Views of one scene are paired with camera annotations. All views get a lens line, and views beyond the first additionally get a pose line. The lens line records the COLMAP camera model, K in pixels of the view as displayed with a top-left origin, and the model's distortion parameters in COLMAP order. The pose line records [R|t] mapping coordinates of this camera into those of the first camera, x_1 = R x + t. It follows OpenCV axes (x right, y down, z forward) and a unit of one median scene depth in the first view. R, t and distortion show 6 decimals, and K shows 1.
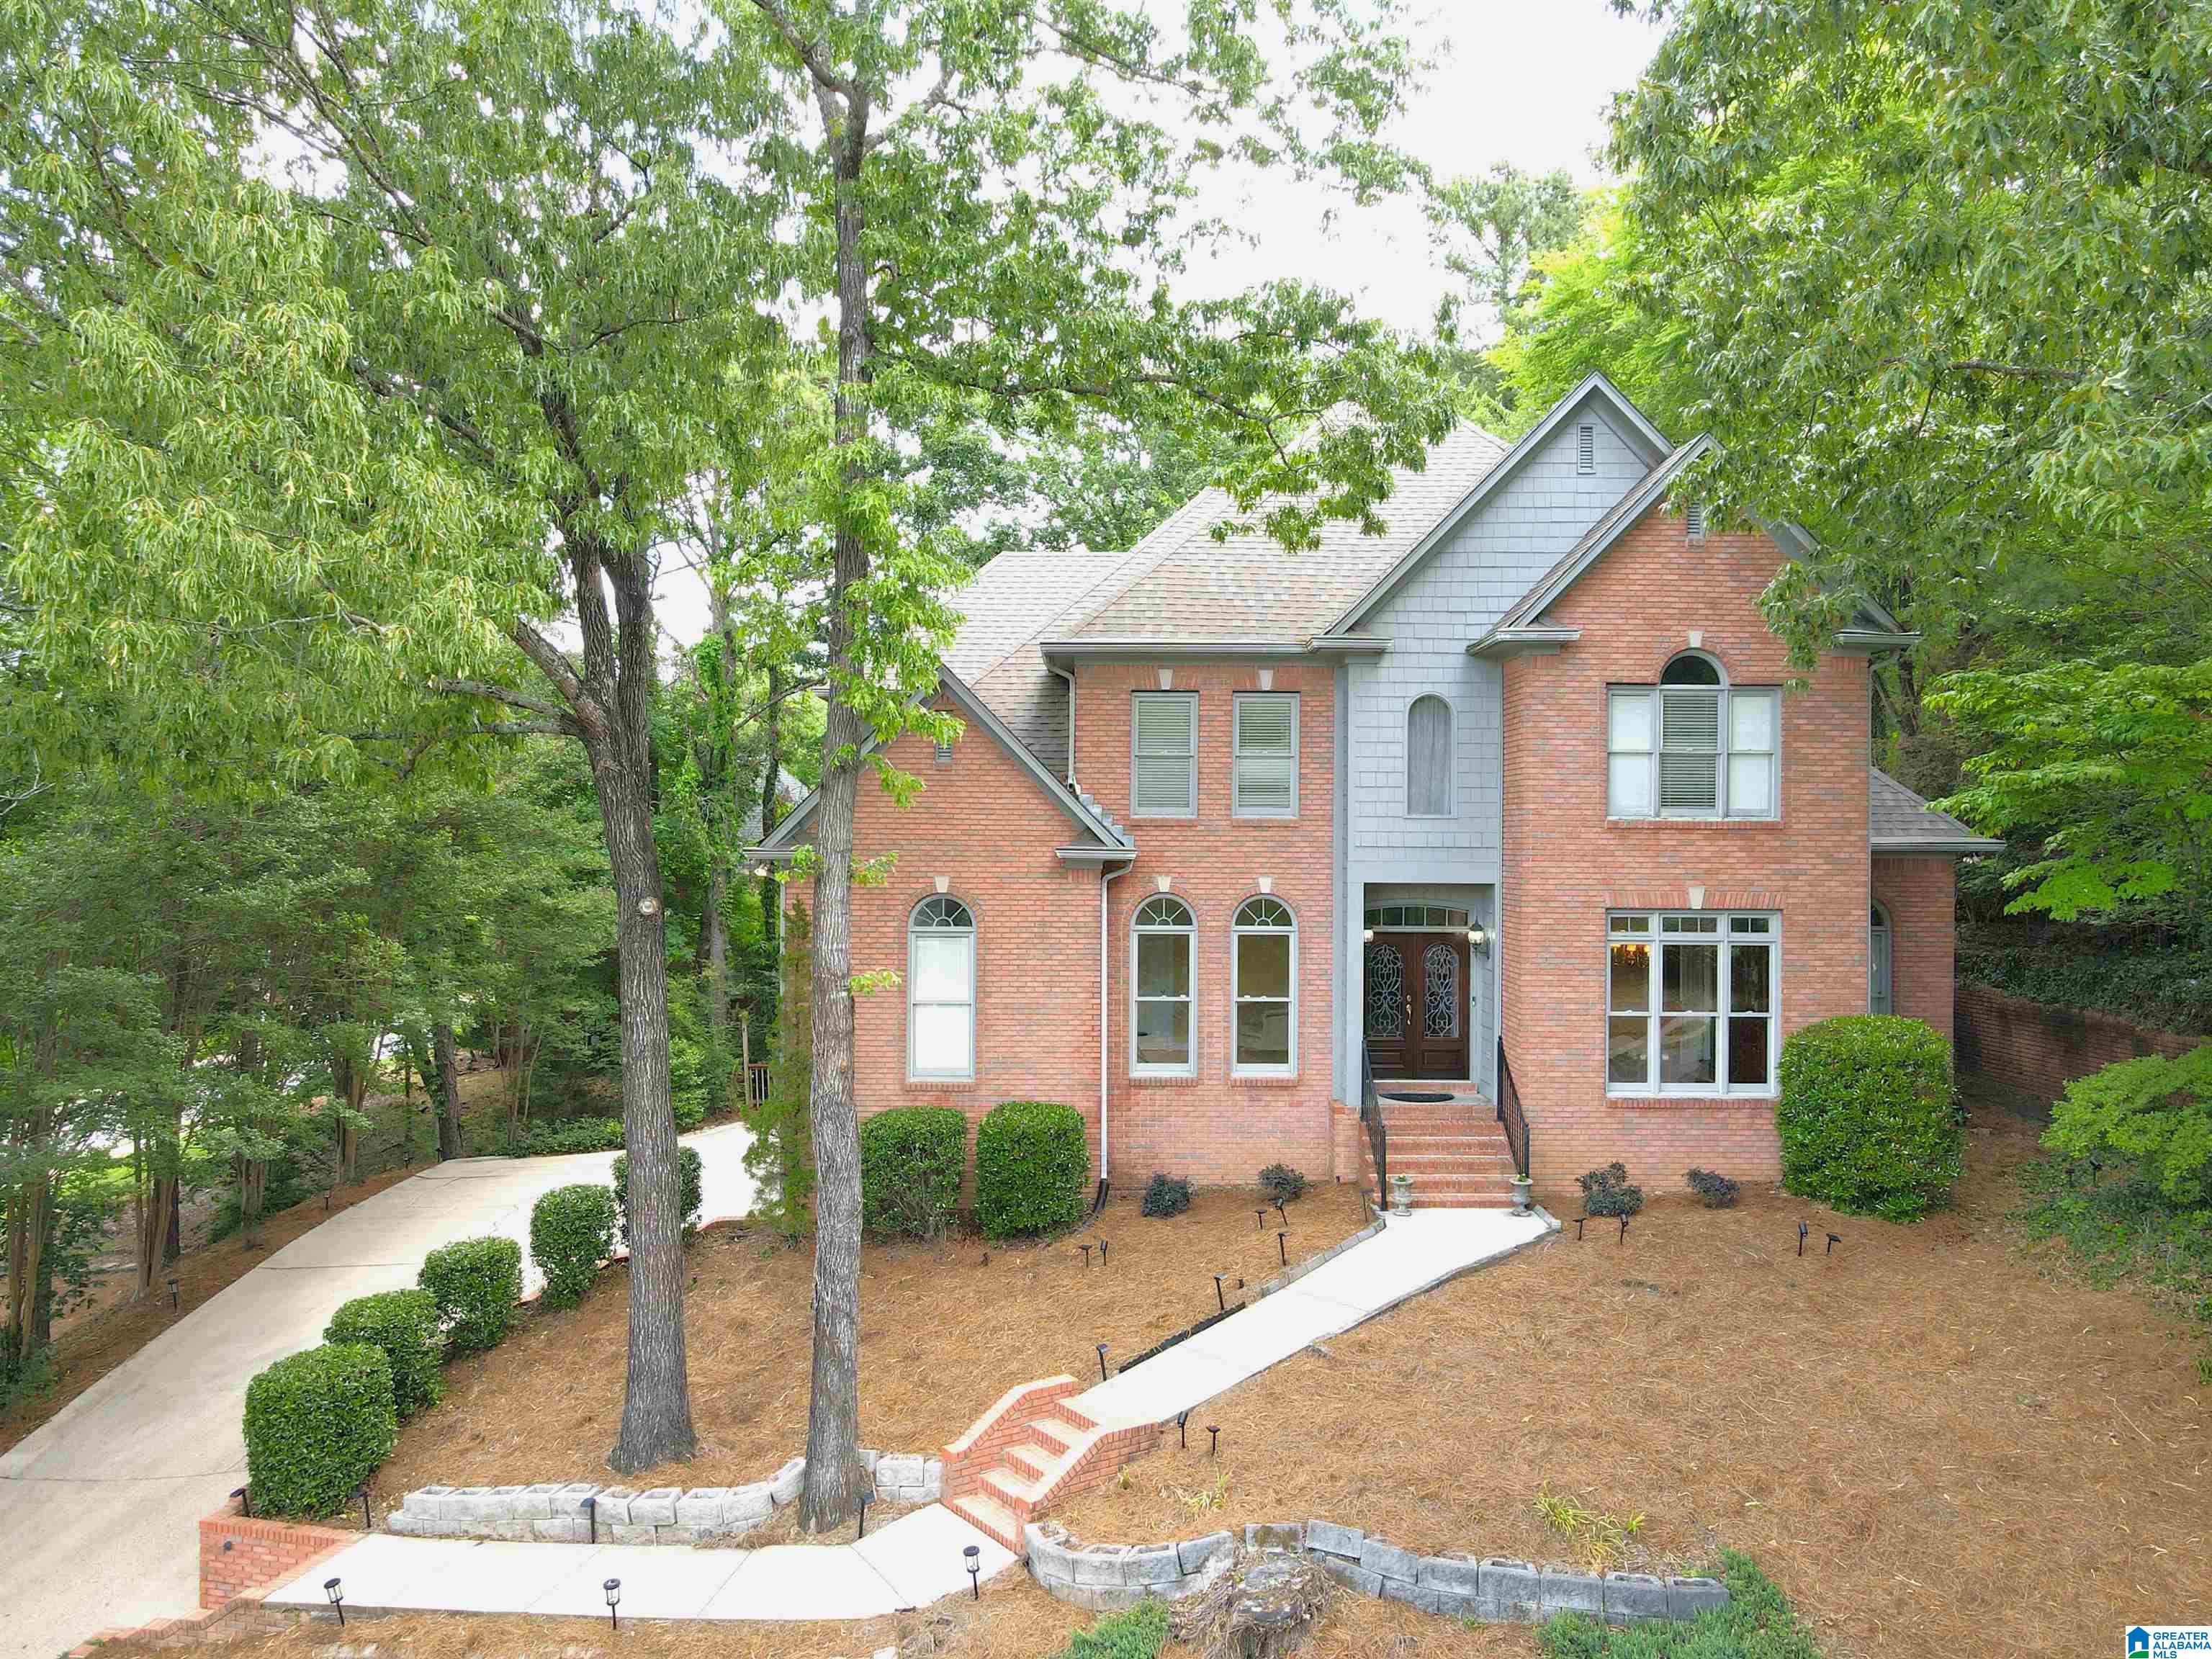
lens RADIAL K [[1554.9, 0, 1109.2], [0, 1554.9, 837.4], [0, 0, 1]] dist [0.004008, 0.003633]
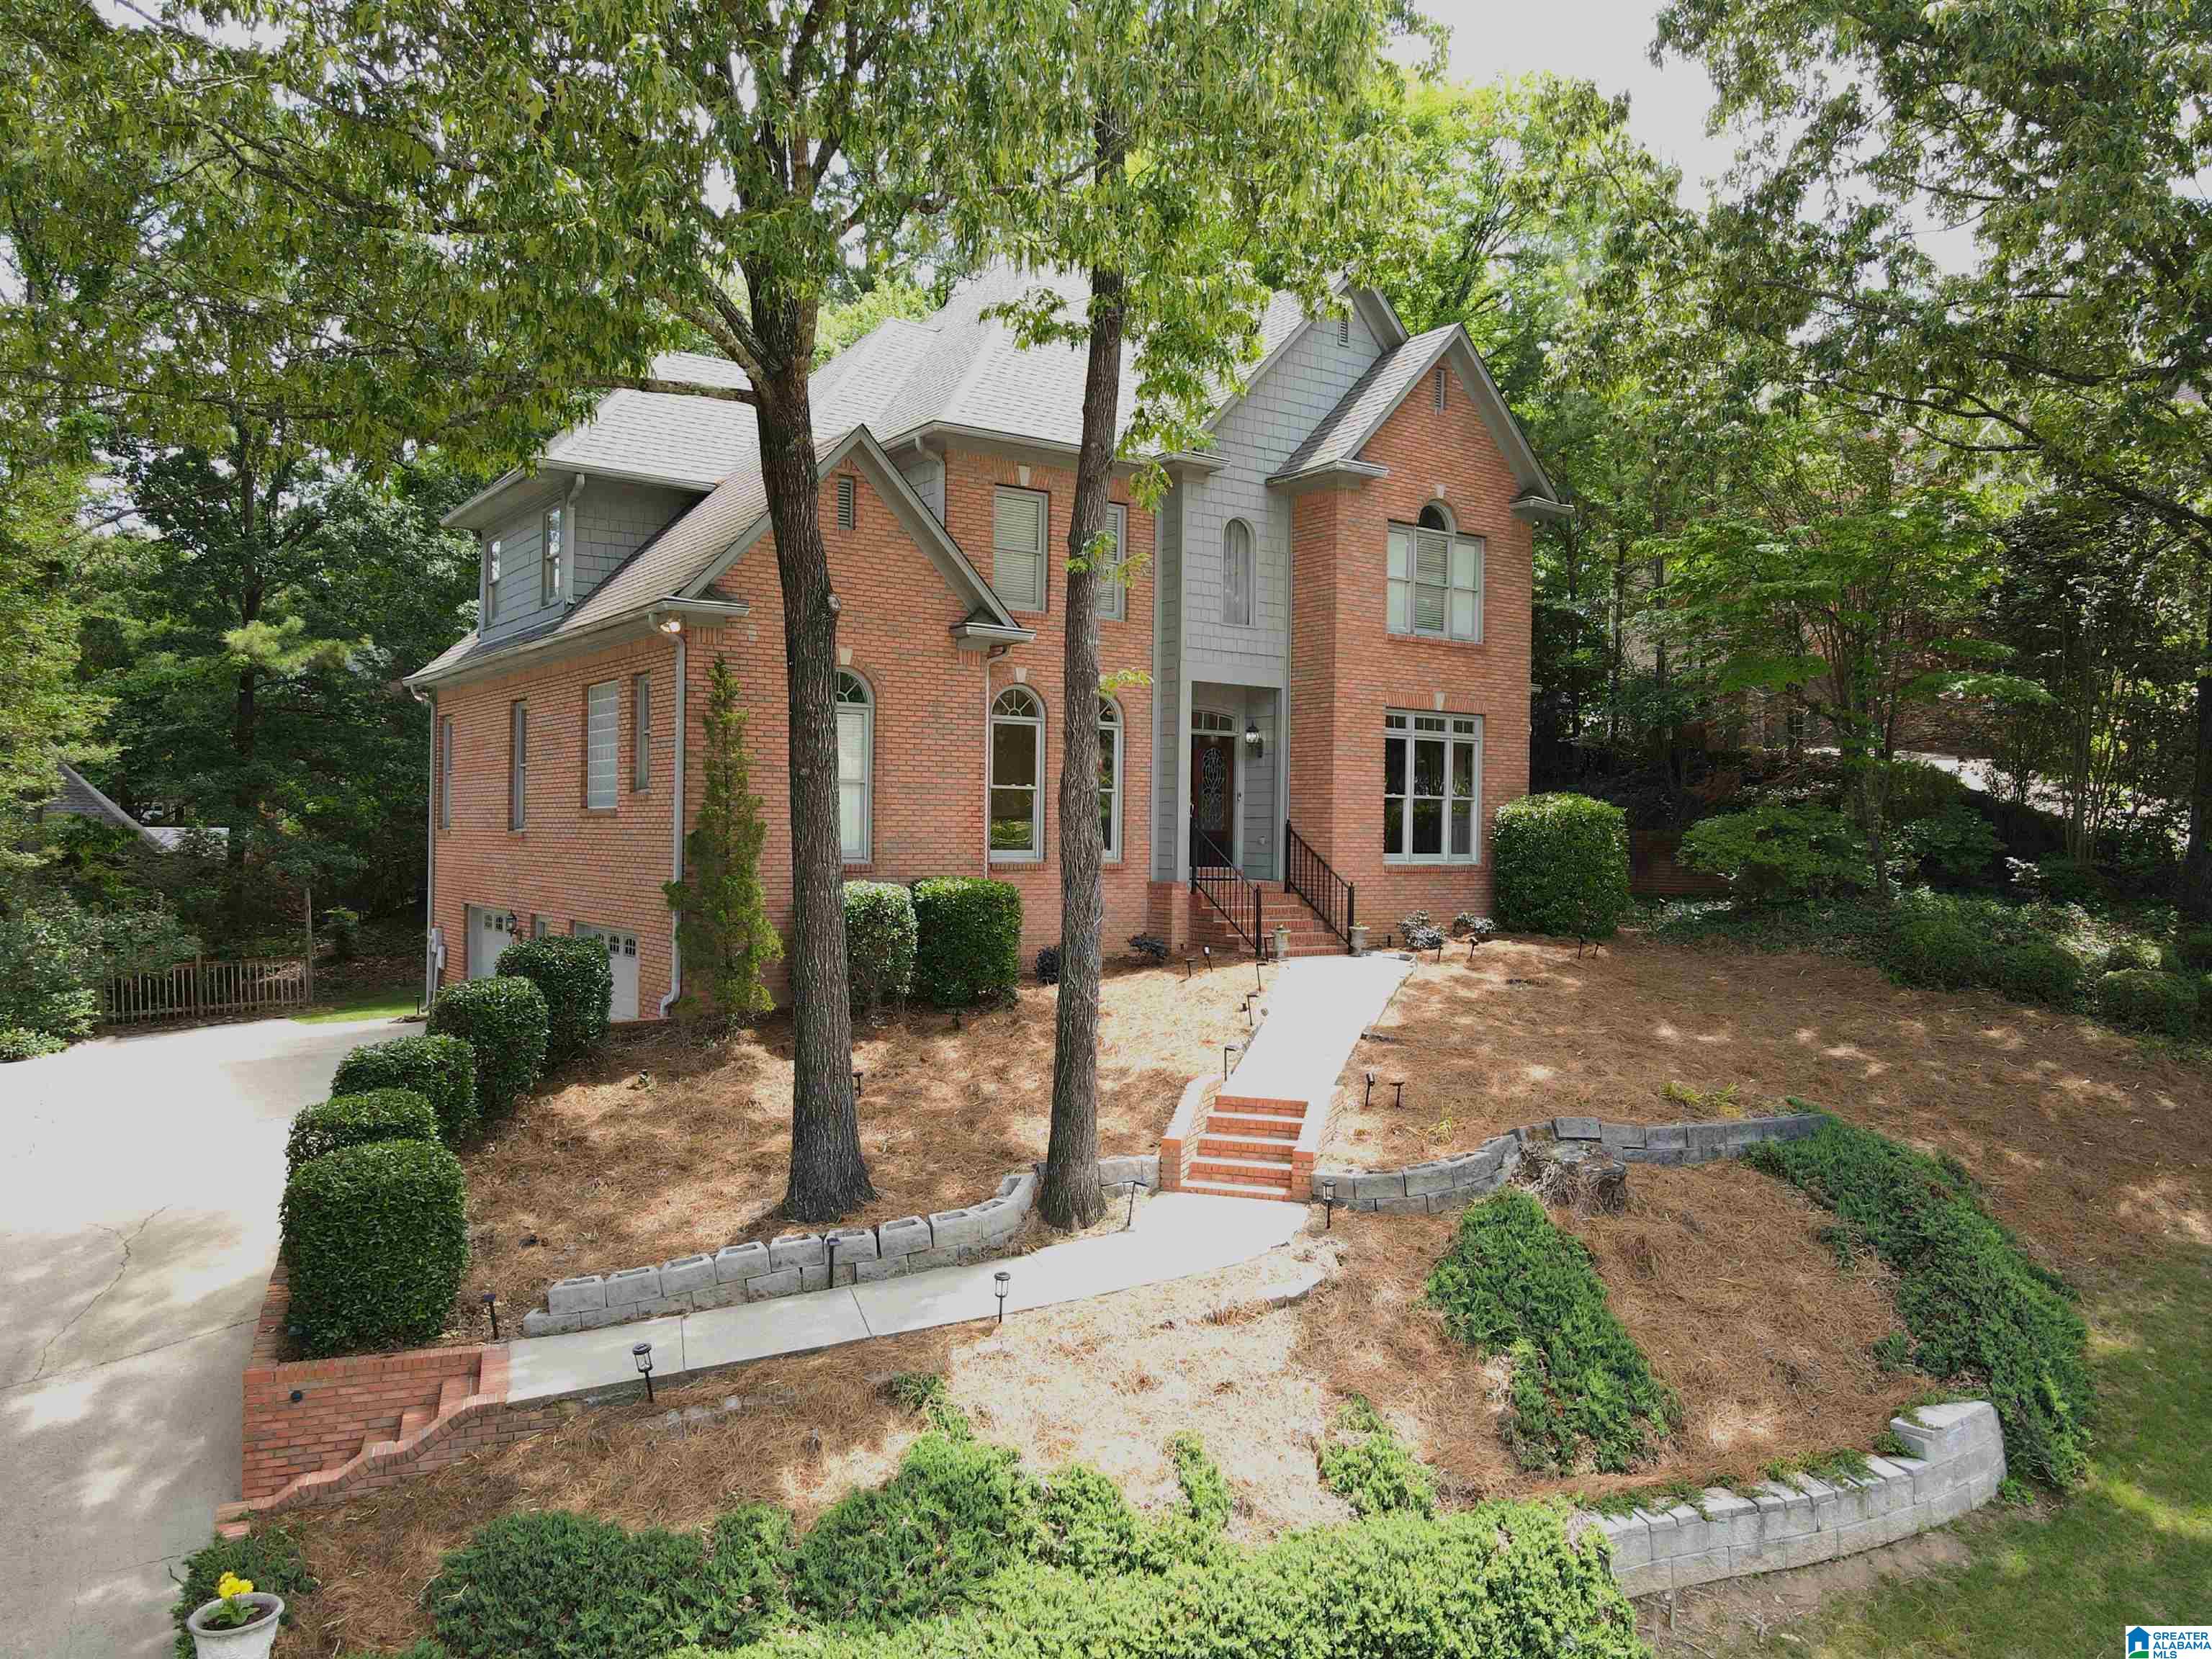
lens RADIAL K [[1554.9, 0, 1106.8], [0, 1554.9, 824.4], [0, 0, 1]] dist [0.004008, 0.003633]
pose [[0.837581, 0.003603, 0.546301, -0.509861], [-0.012446, 0.999845, 0.012487, 0.122693], [-0.546171, -0.017258, 0.837496, 0.110096]]
